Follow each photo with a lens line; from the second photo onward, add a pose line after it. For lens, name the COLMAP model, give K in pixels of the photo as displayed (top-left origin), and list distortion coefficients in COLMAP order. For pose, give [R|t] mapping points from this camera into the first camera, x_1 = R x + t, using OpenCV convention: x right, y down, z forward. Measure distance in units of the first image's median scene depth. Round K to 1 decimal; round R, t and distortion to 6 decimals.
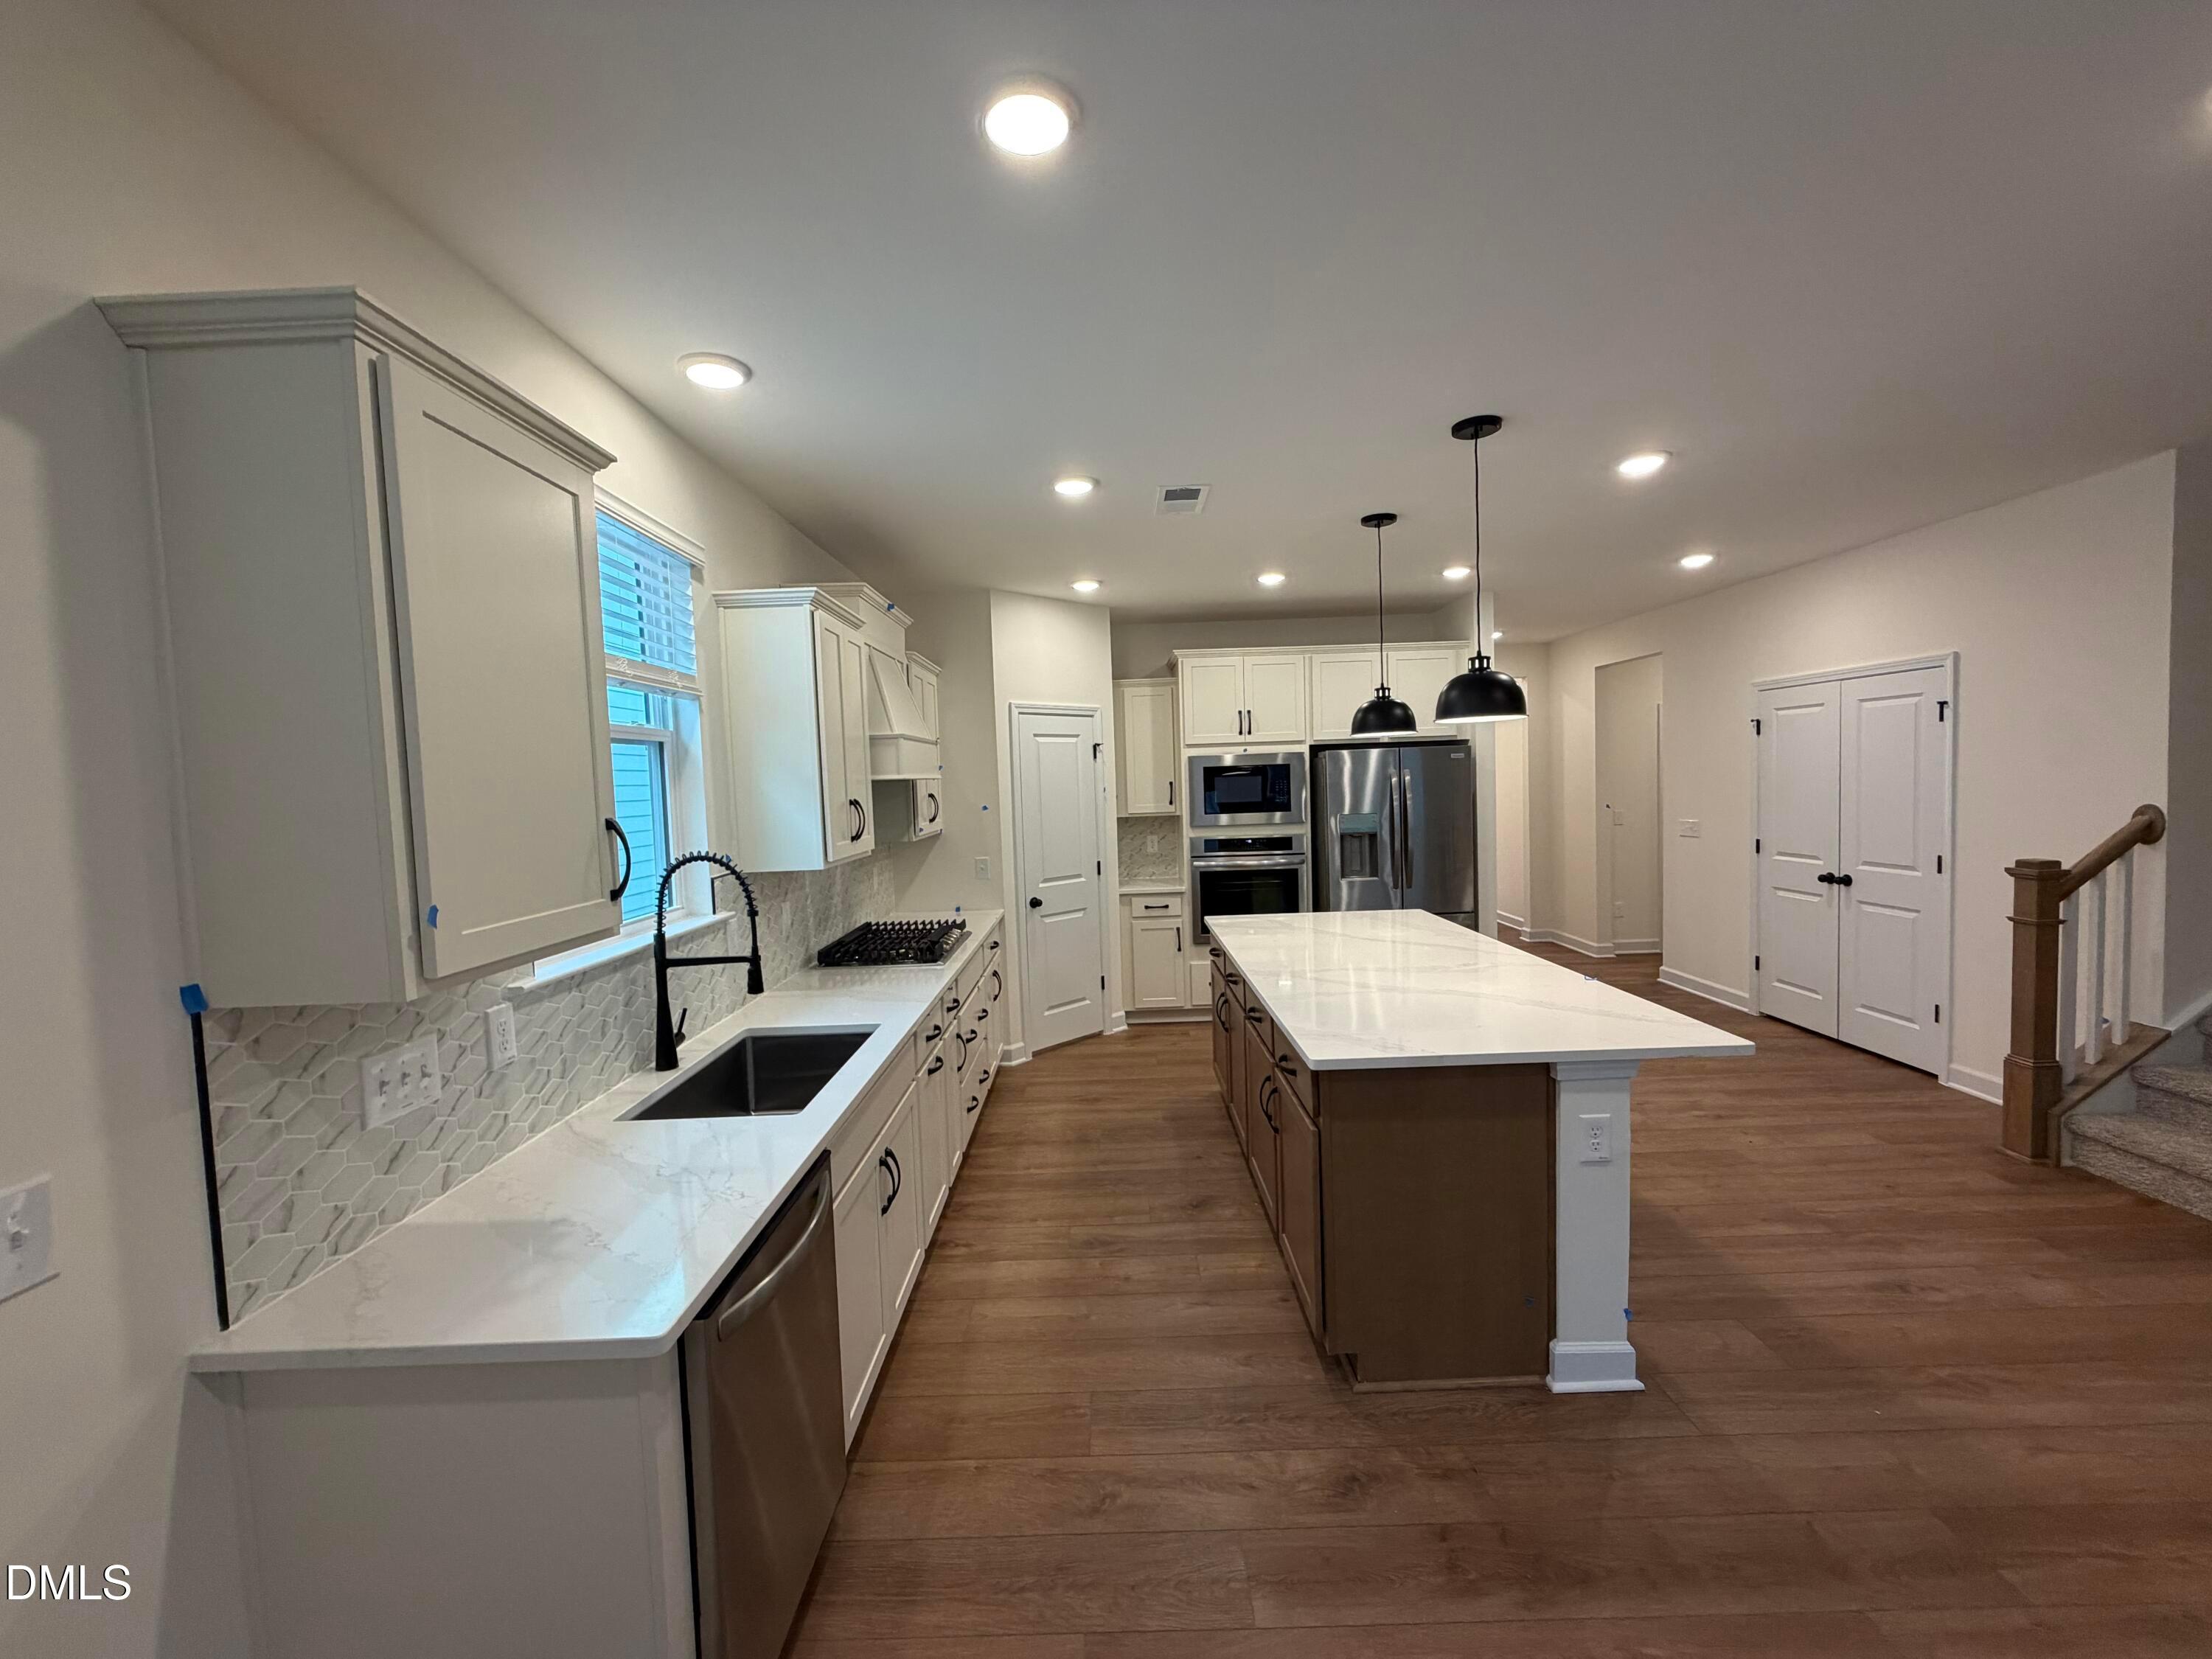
lens RADIAL K [[881.6, 0, 1102.1], [0, 881.6, 826.6], [0, 0, 1]] dist [-0.000423, -0.000066]
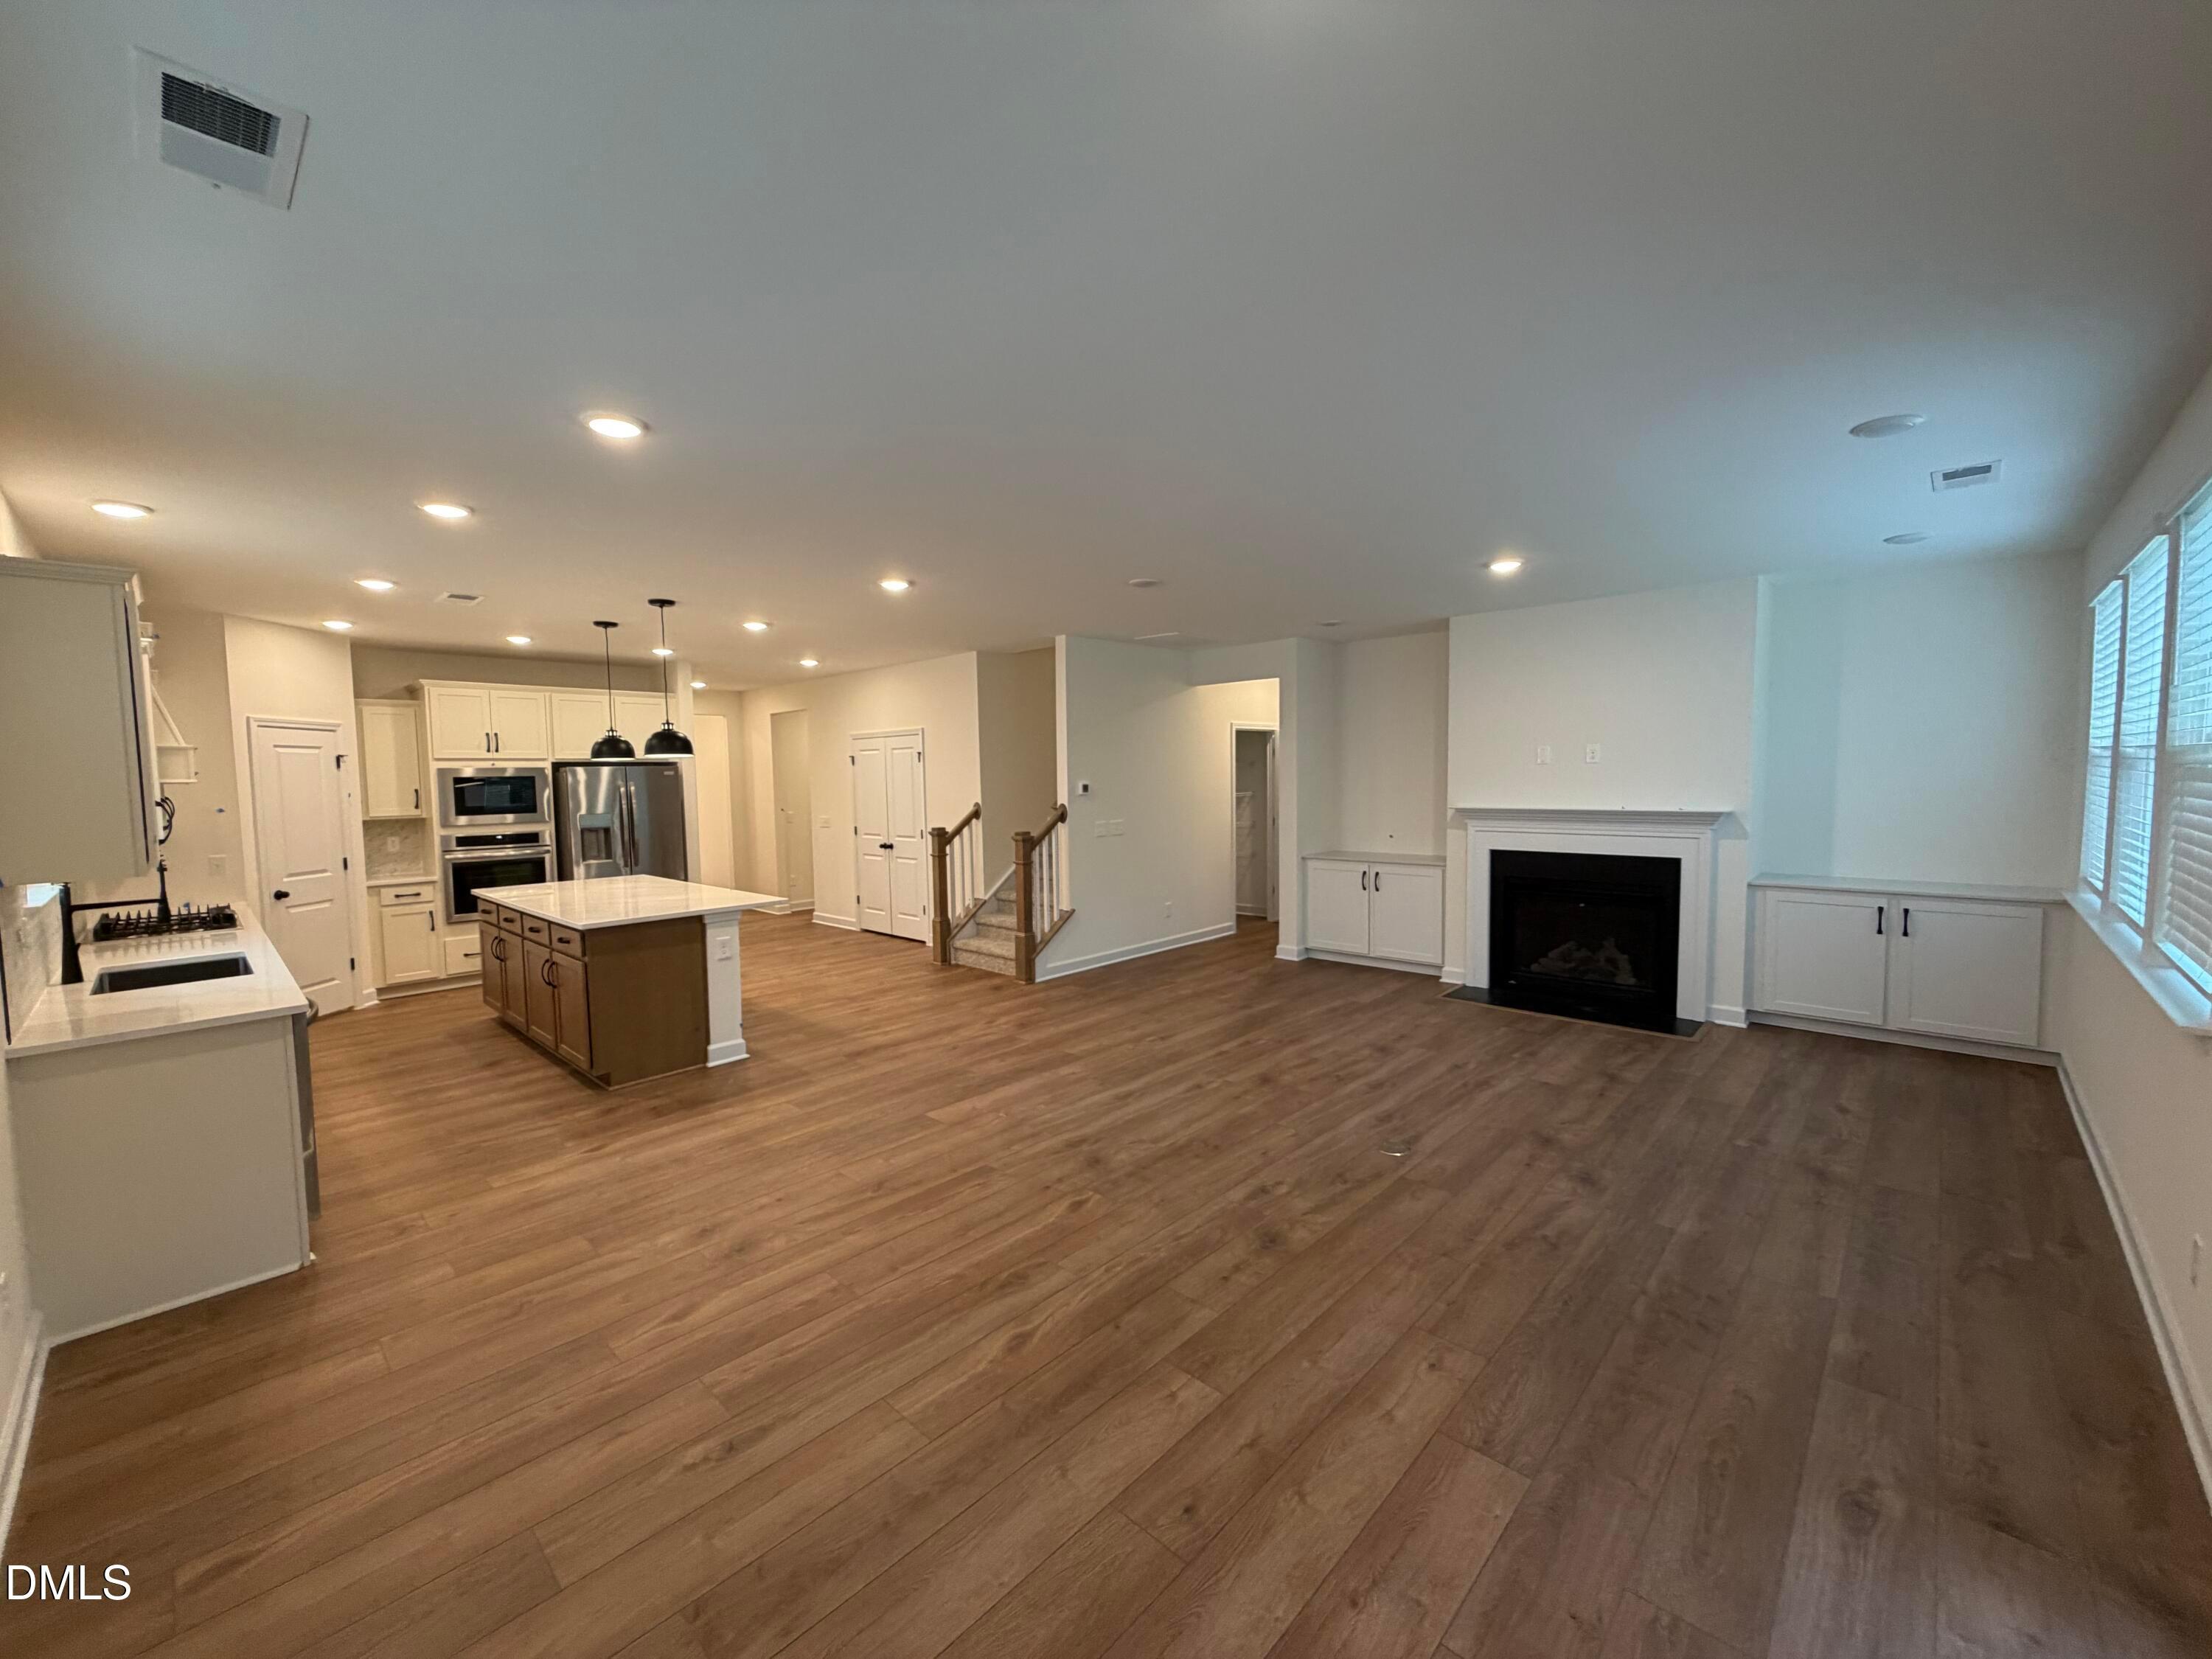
lens RADIAL K [[881.6, 0, 1102.1], [0, 881.6, 826.6], [0, 0, 1]] dist [-0.000423, -0.000066]
pose [[0.685067, -0.020969, 0.728178, -0.198222], [0.033326, 0.999441, -0.002573, 0.041803], [-0.727718, 0.026029, 0.685383, -0.608016]]
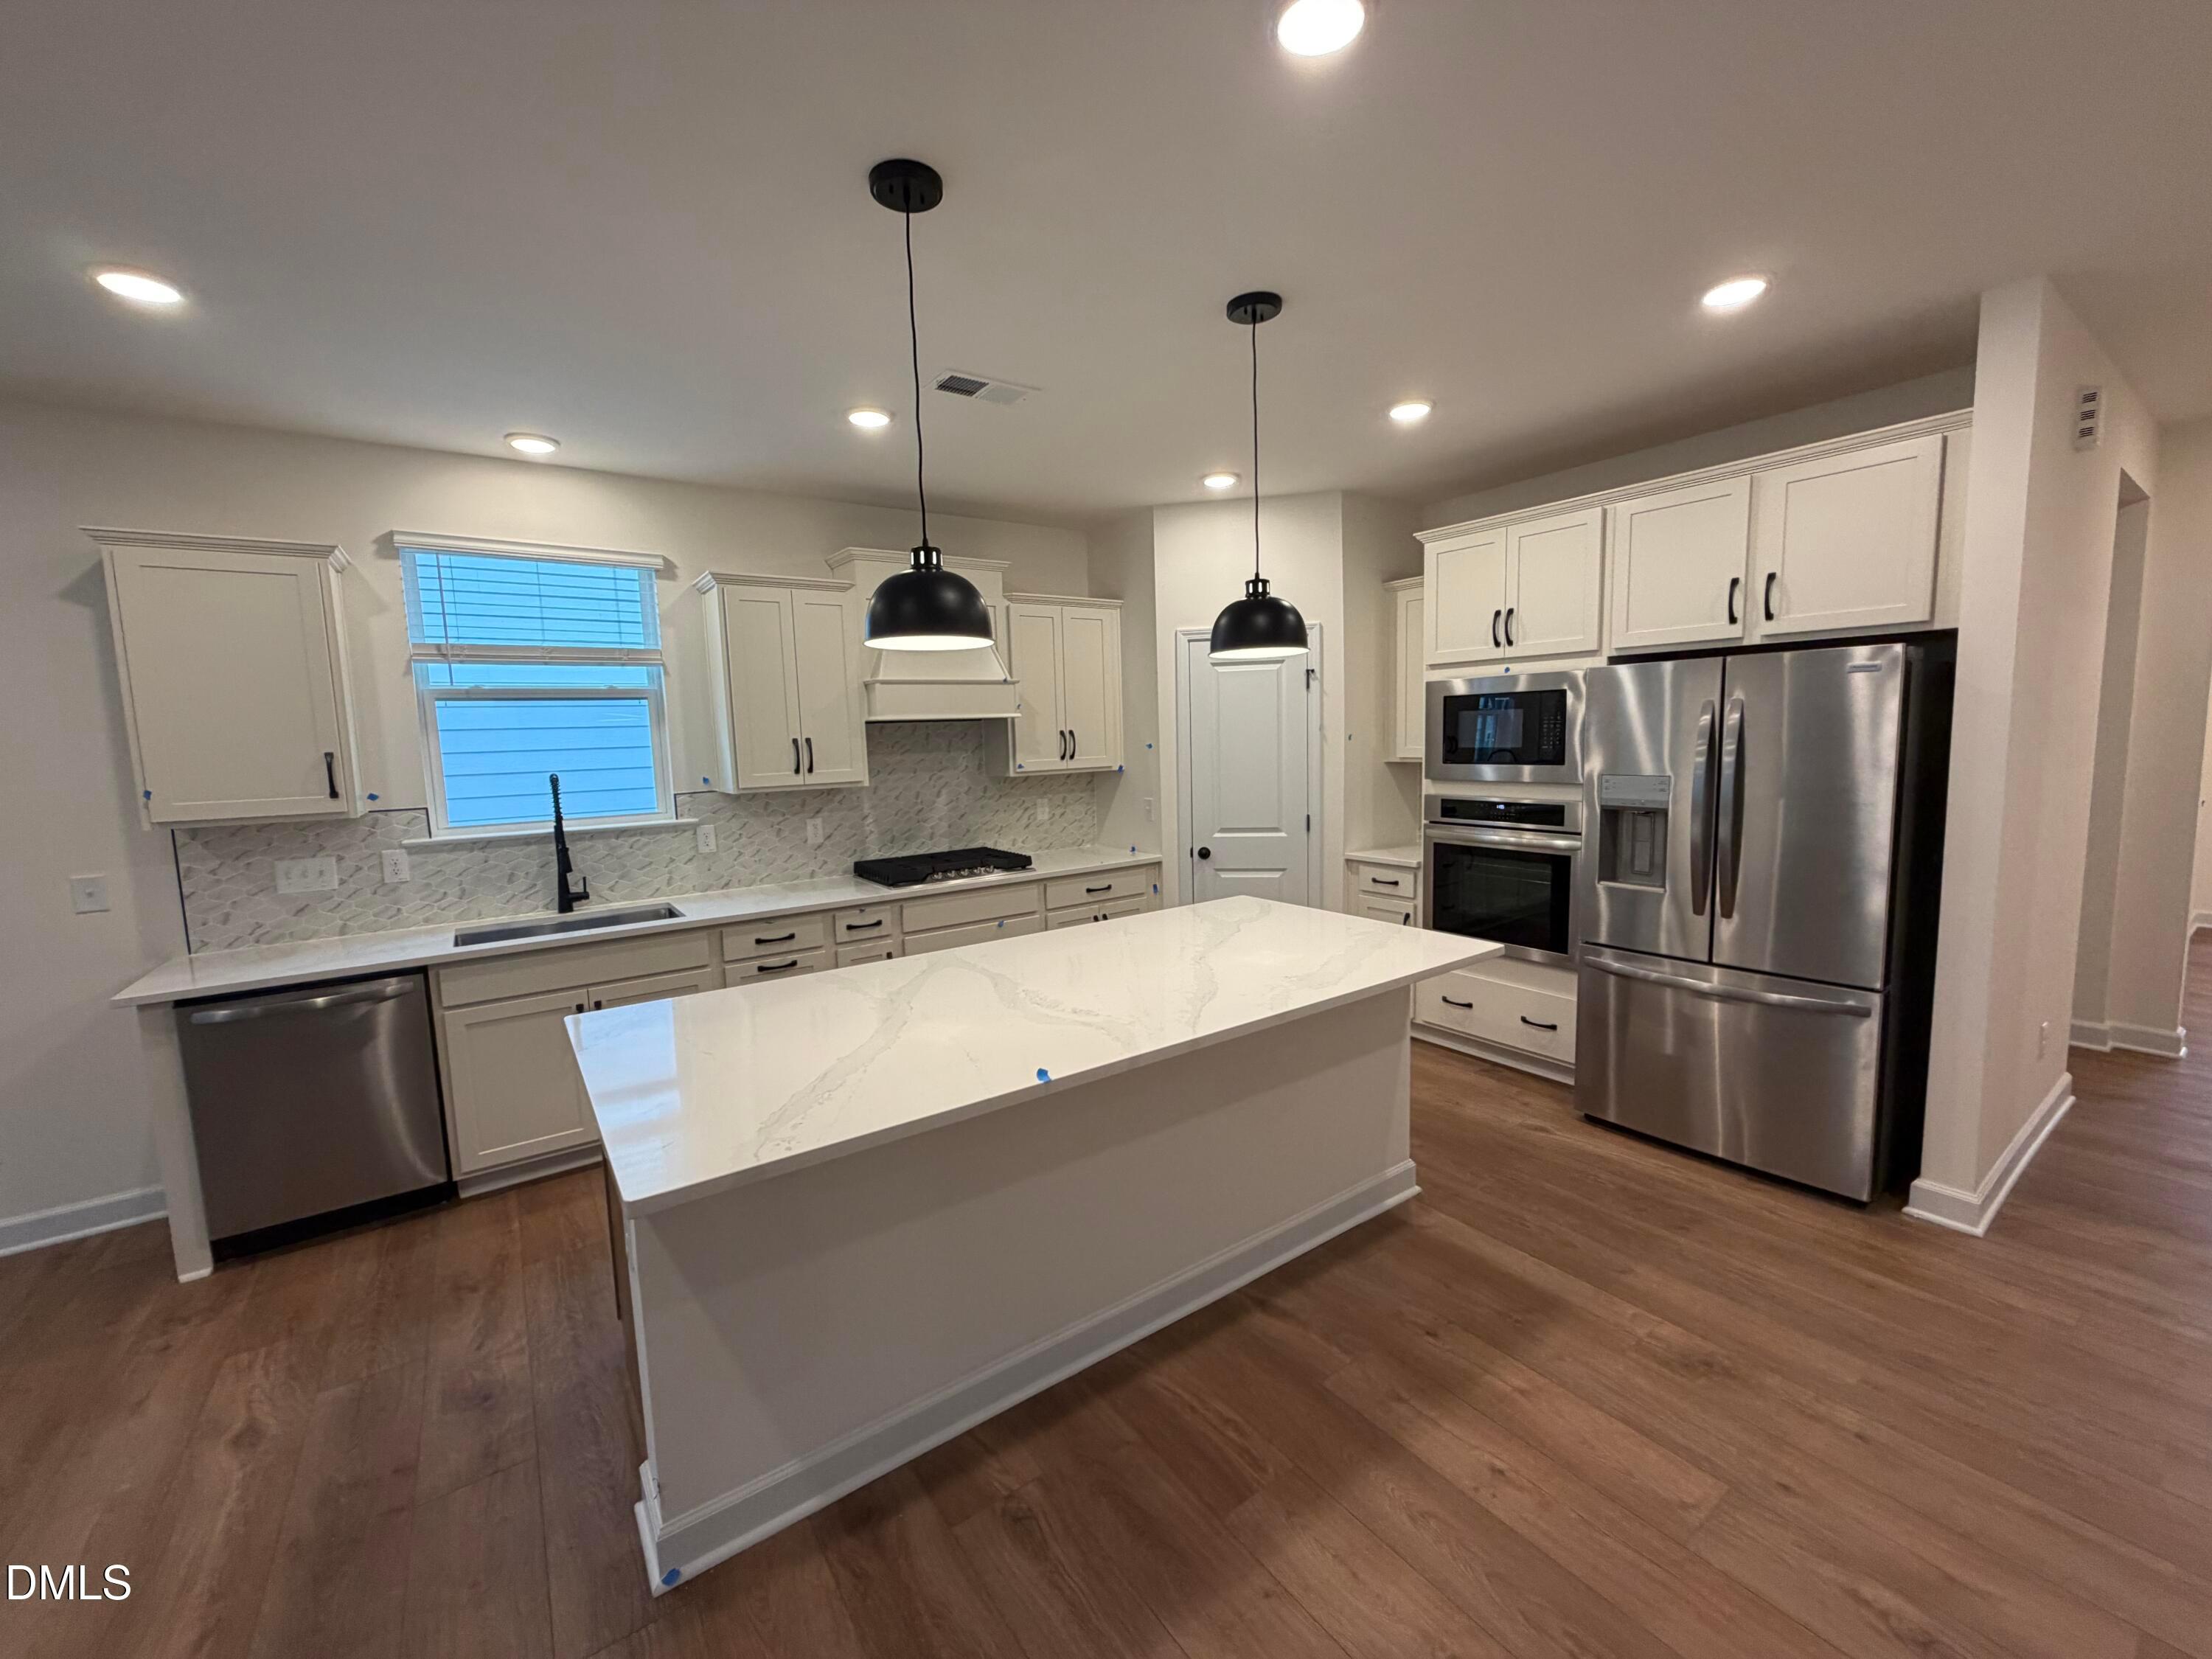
lens RADIAL K [[881.6, 0, 1102.1], [0, 881.6, 826.6], [0, 0, 1]] dist [-0.000423, -0.000066]
pose [[0.580078, 0.104569, -0.807821, 0.666505], [-0.032525, 0.993908, 0.105301, -0.036294], [0.813911, -0.034808, 0.579945, 0.448630]]
